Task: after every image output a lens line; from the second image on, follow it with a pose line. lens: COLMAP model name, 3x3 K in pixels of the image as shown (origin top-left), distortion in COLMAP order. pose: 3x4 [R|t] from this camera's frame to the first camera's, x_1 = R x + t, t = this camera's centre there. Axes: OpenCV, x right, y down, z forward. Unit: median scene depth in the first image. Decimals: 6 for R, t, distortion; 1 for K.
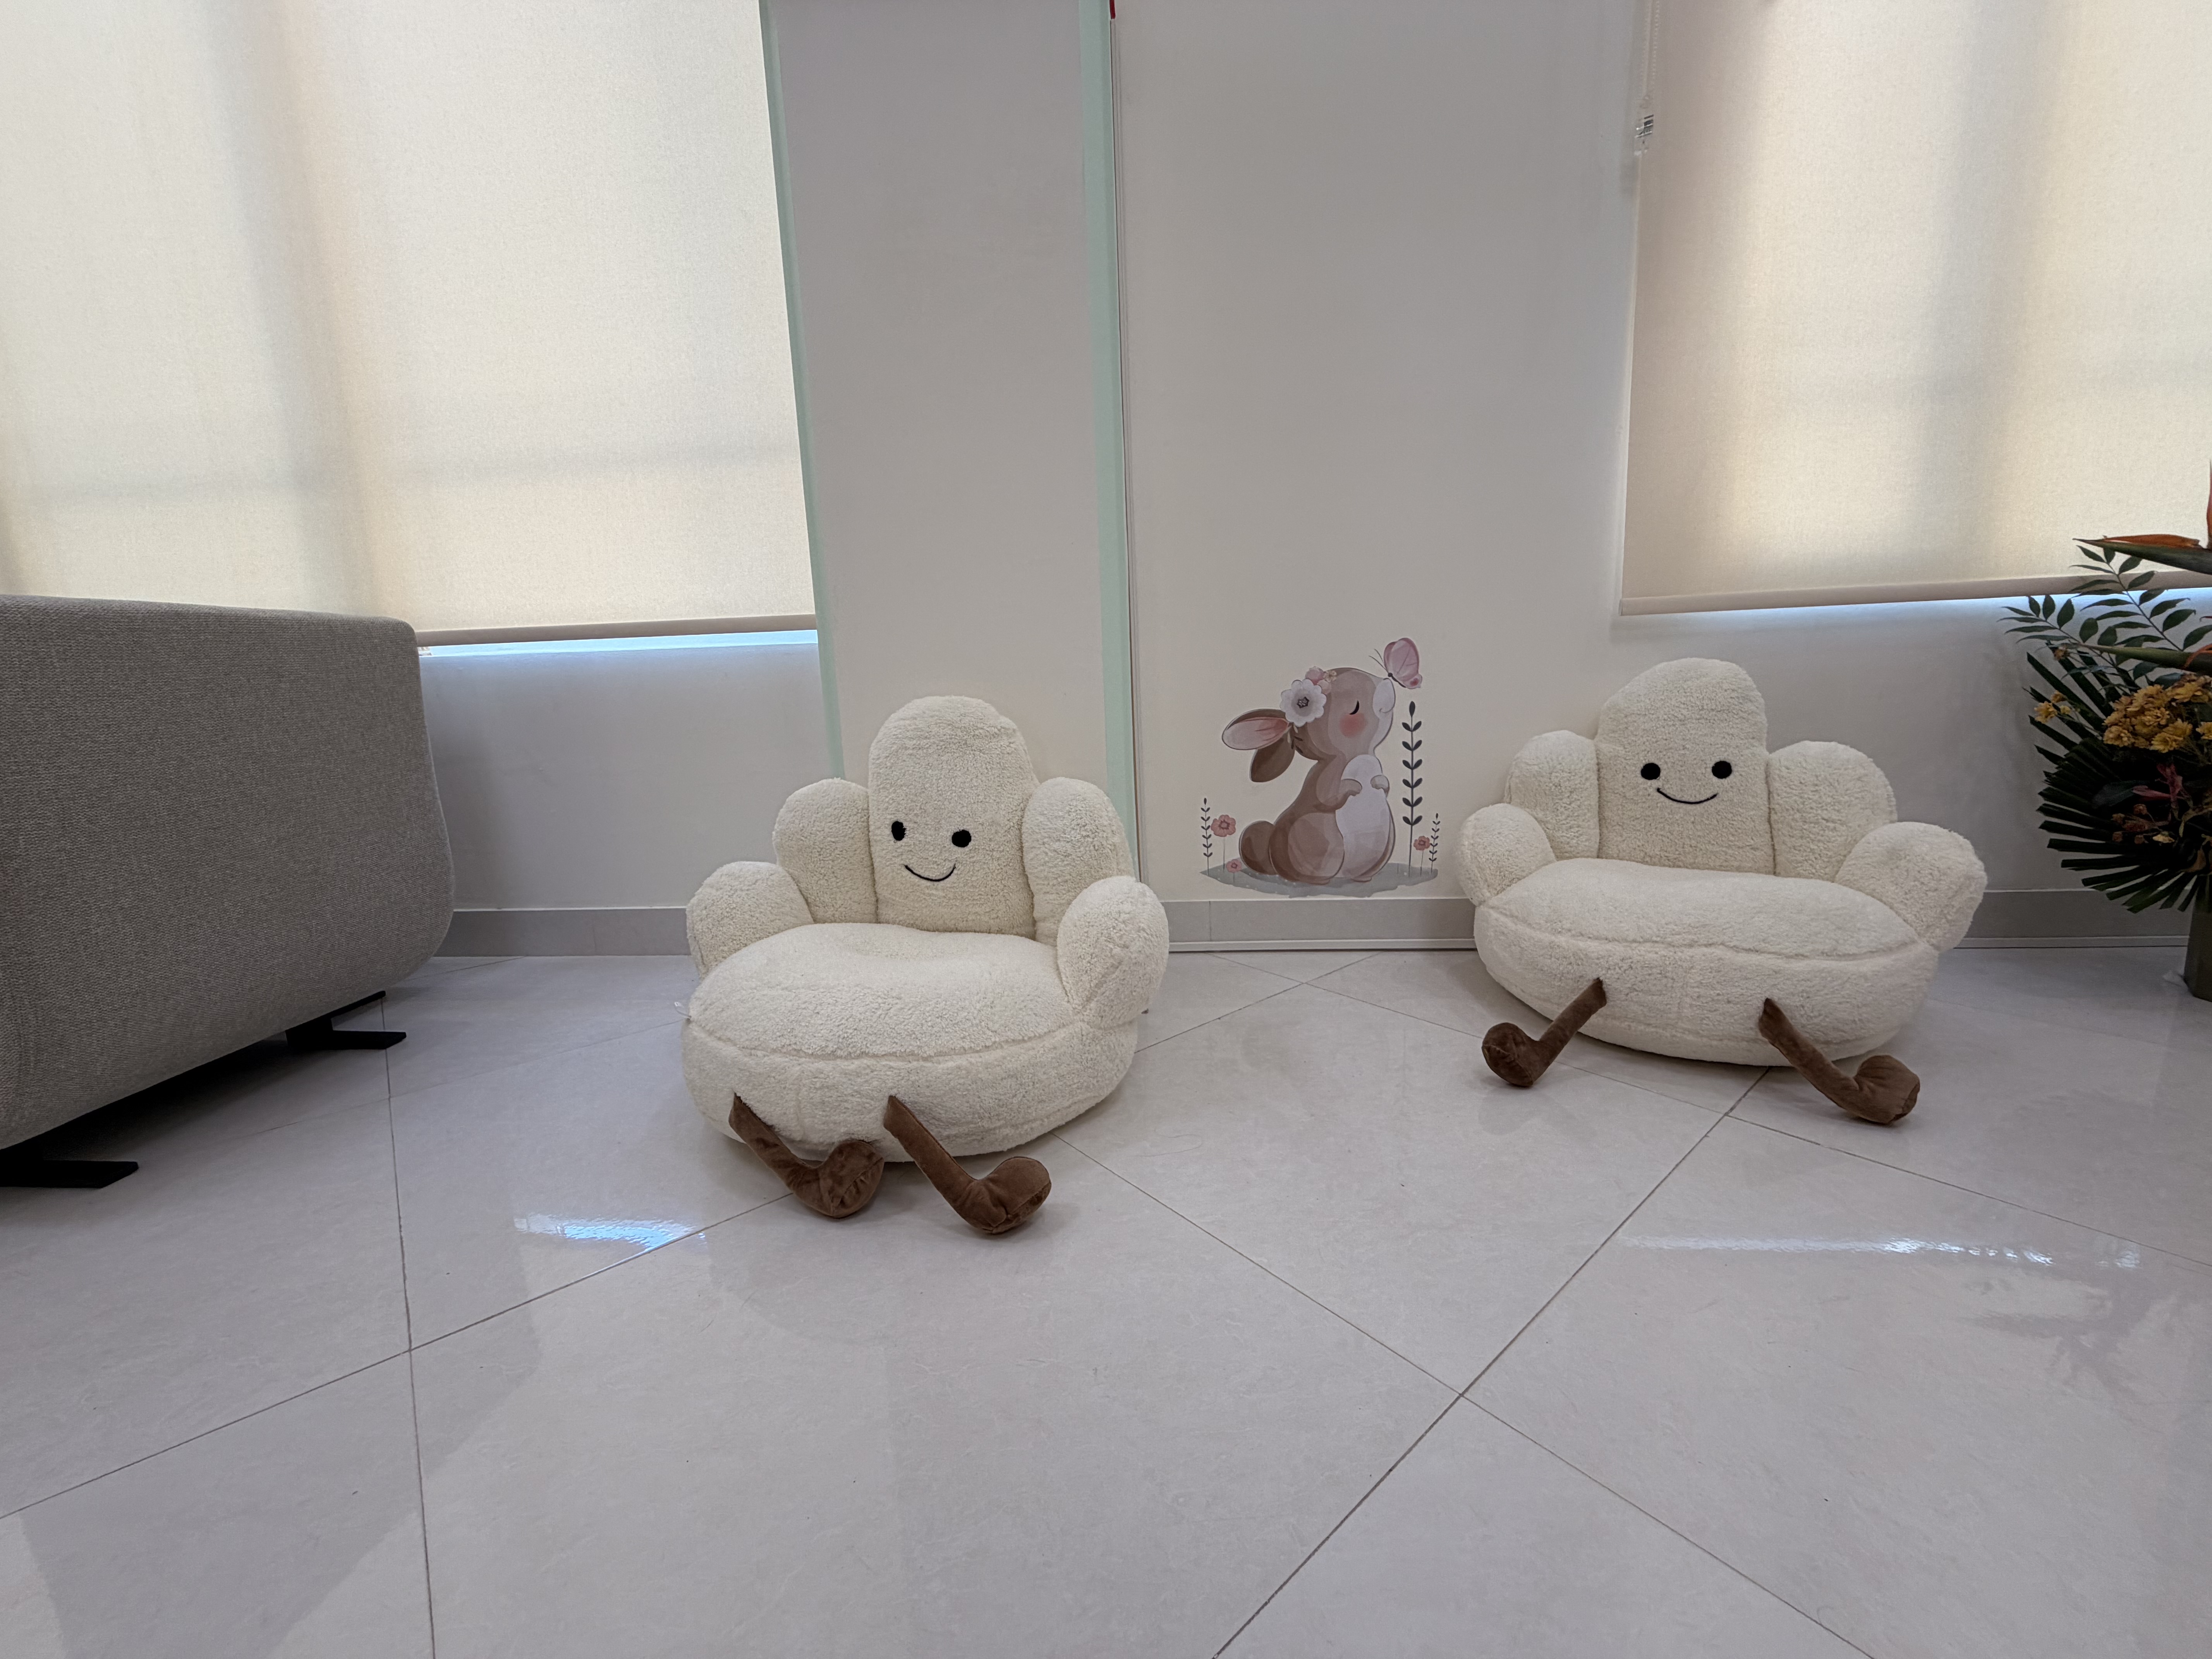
lens RADIAL K [[949.4, 0, 1106.0], [0, 949.4, 829.5], [0, 0, 1]] dist [-0.003768, 0.000029]
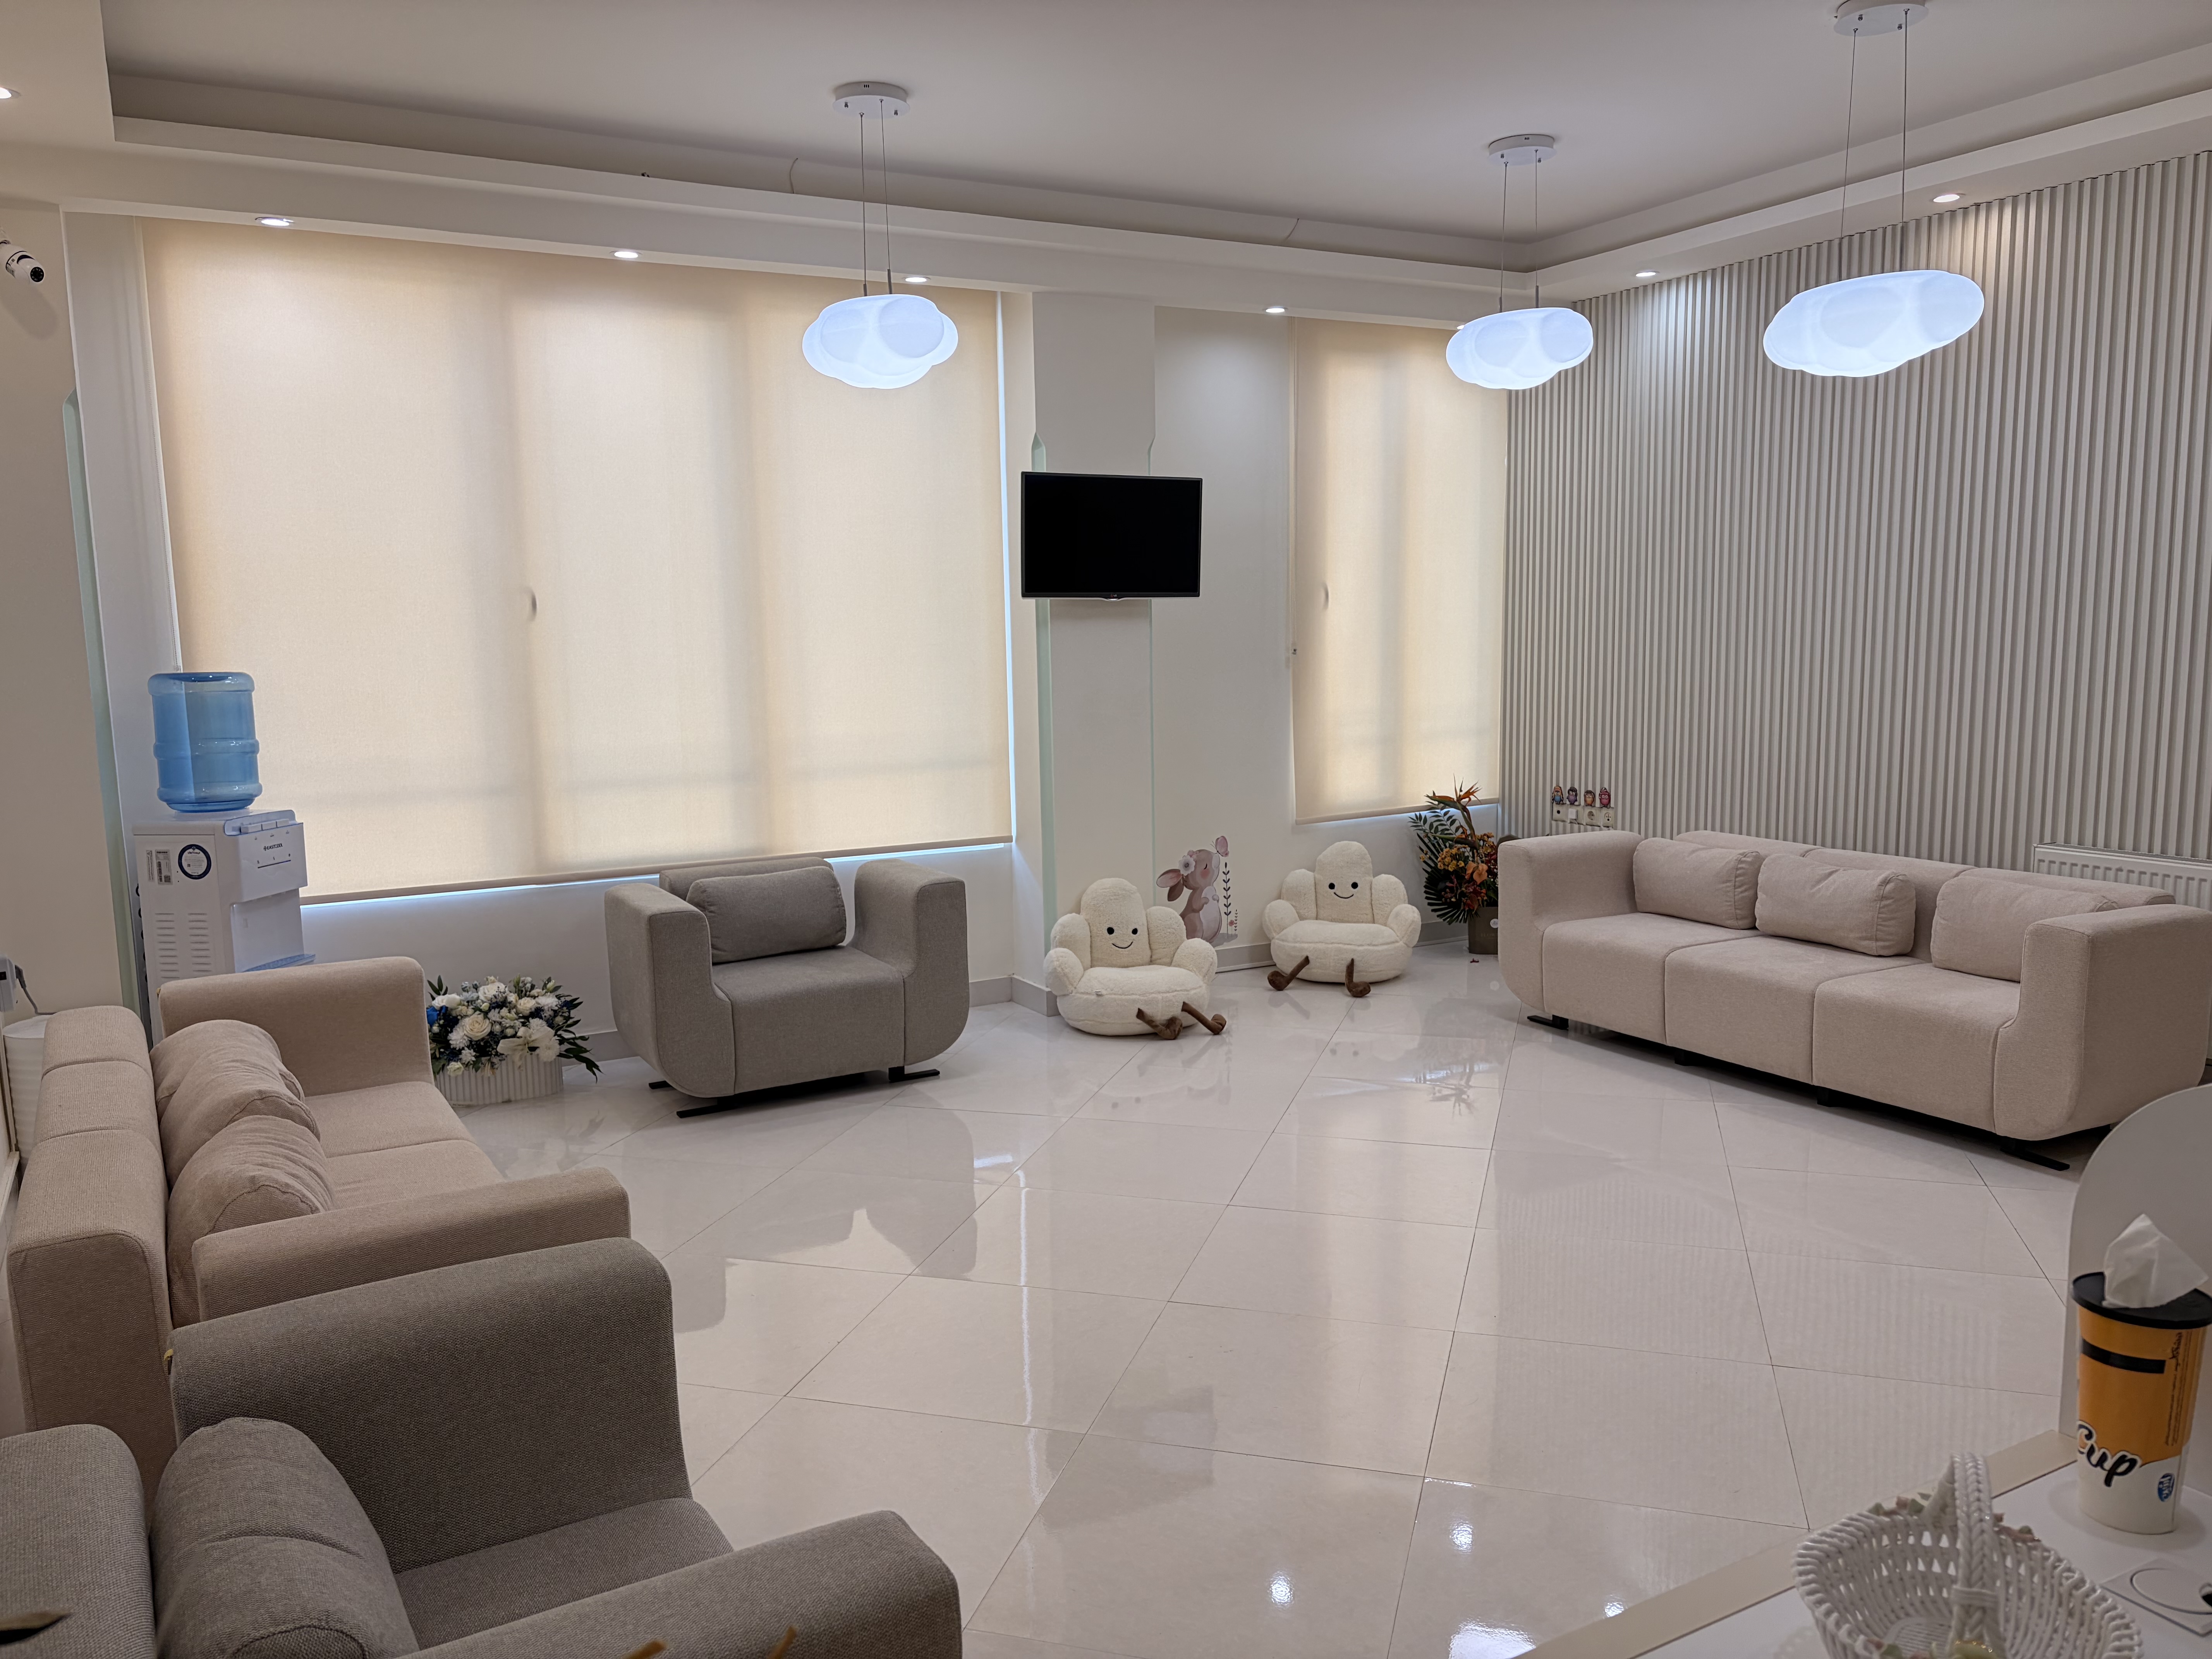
lens RADIAL K [[1660.7, 0, 1106.0], [0, 1660.7, 829.5], [0, 0, 1]] dist [-0.002349, -0.000163]
pose [[0.828829, -0.045289, 0.557666, -2.204204], [0.097294, 0.993200, -0.063942, 0.017940], [-0.550978, 0.107254, 0.827599, -2.236803]]
